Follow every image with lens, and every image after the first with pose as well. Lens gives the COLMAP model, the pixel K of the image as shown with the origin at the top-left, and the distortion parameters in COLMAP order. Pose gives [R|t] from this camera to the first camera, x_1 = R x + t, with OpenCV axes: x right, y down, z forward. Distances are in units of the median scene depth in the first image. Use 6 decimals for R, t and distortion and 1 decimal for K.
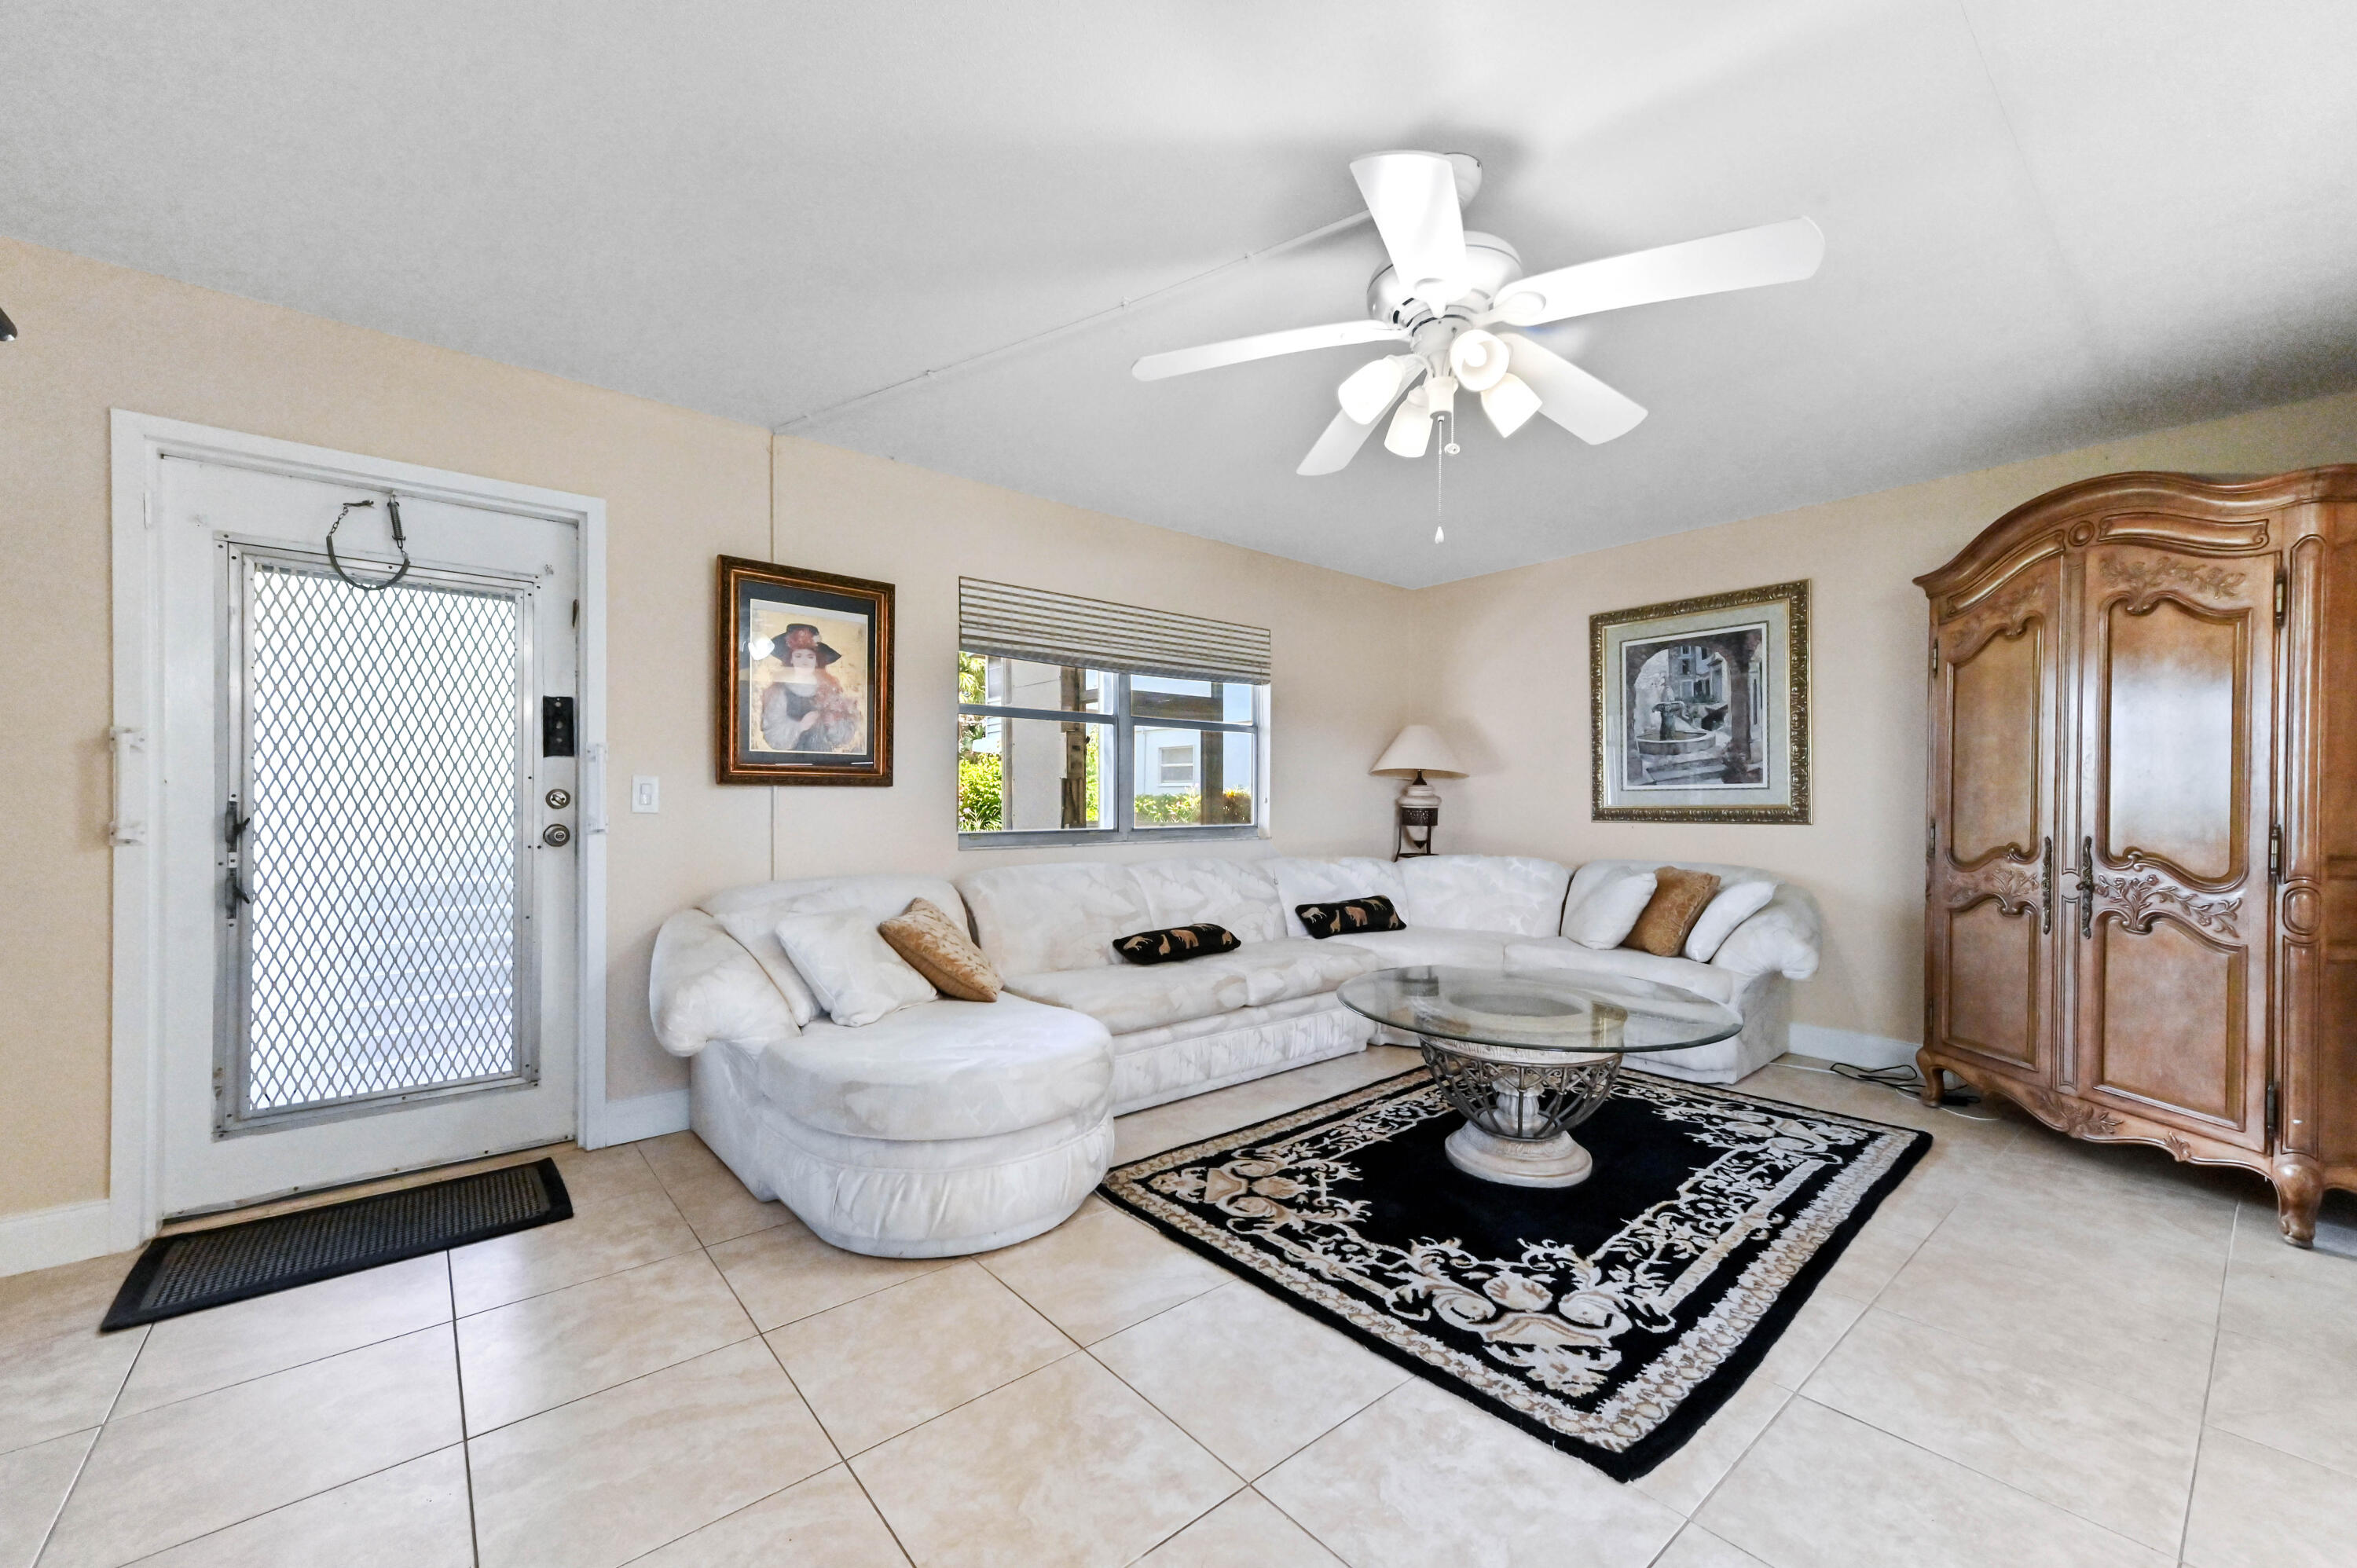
lens RADIAL K [[923.8, 0, 1179.9], [0, 923.8, 802.1], [0, 0, 1]] dist [0.019033, -0.000029]
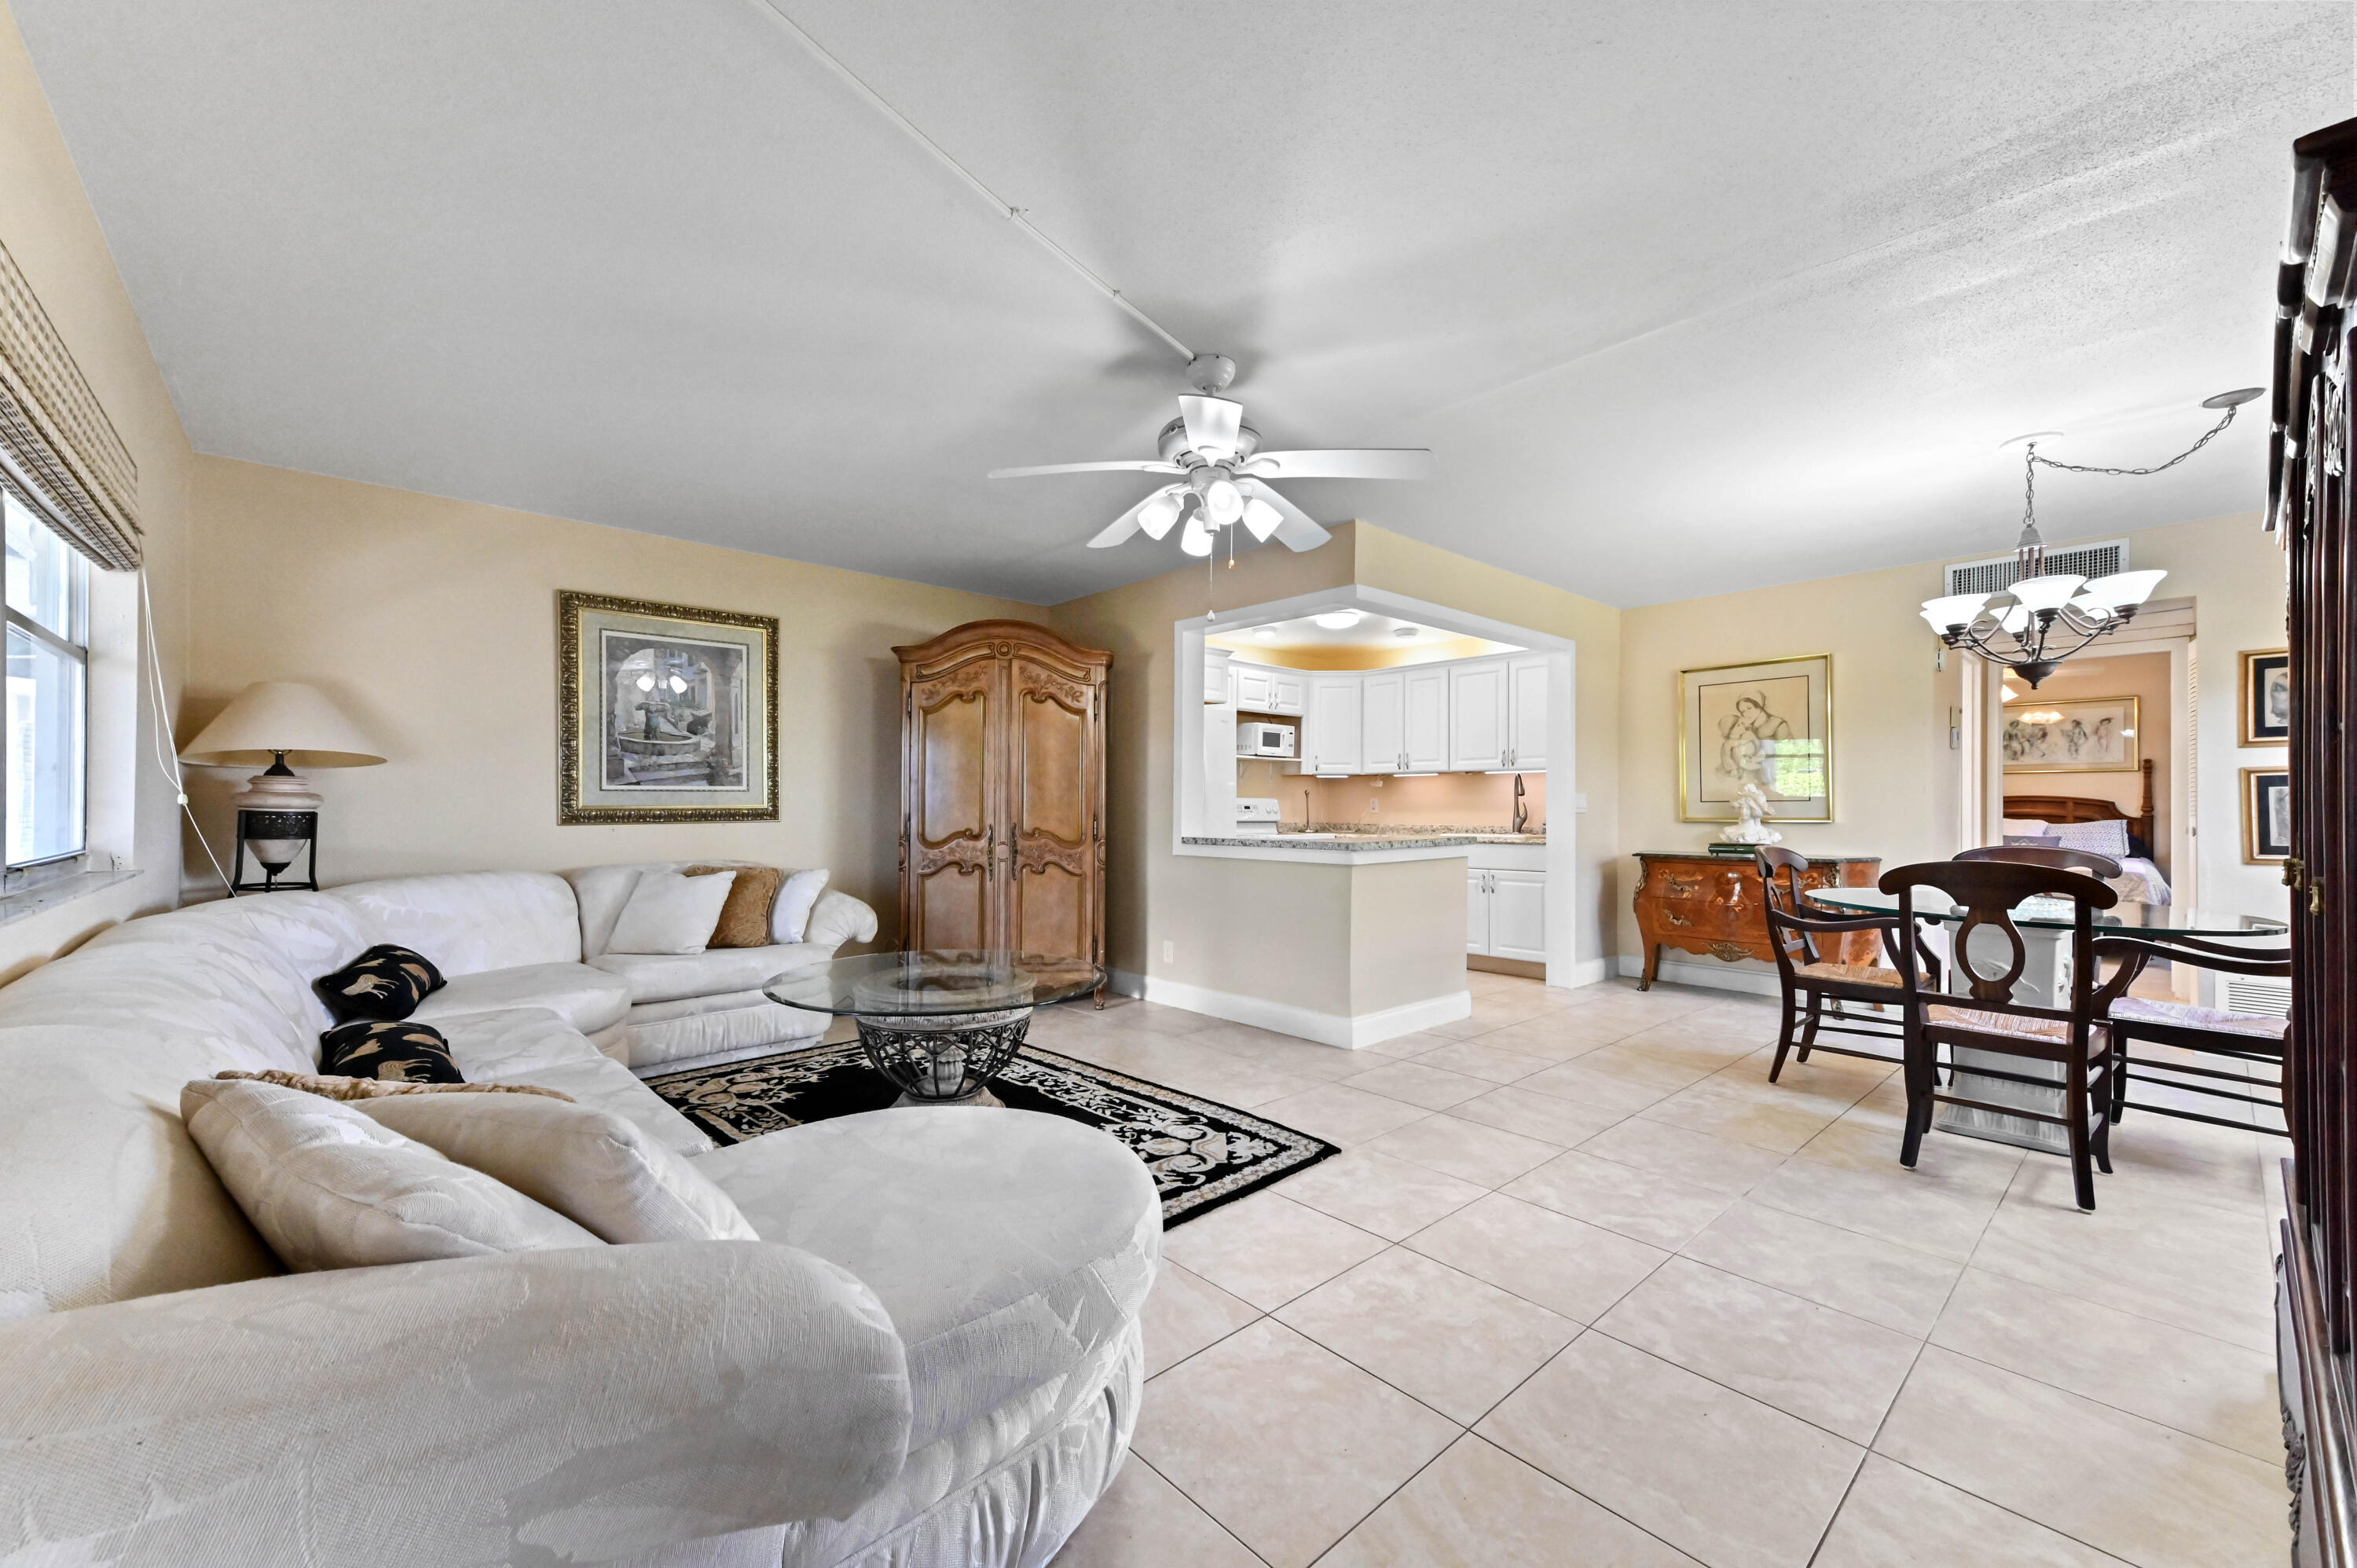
lens RADIAL K [[923.8, 0, 1179.9], [0, 923.8, 802.1], [0, 0, 1]] dist [0.019033, -0.000029]
pose [[-0.042391, 0.001569, 0.999100, -0.804632], [-0.000654, 0.999999, -0.001599, 0.000629], [-0.999101, -0.000721, -0.042390, 0.790057]]
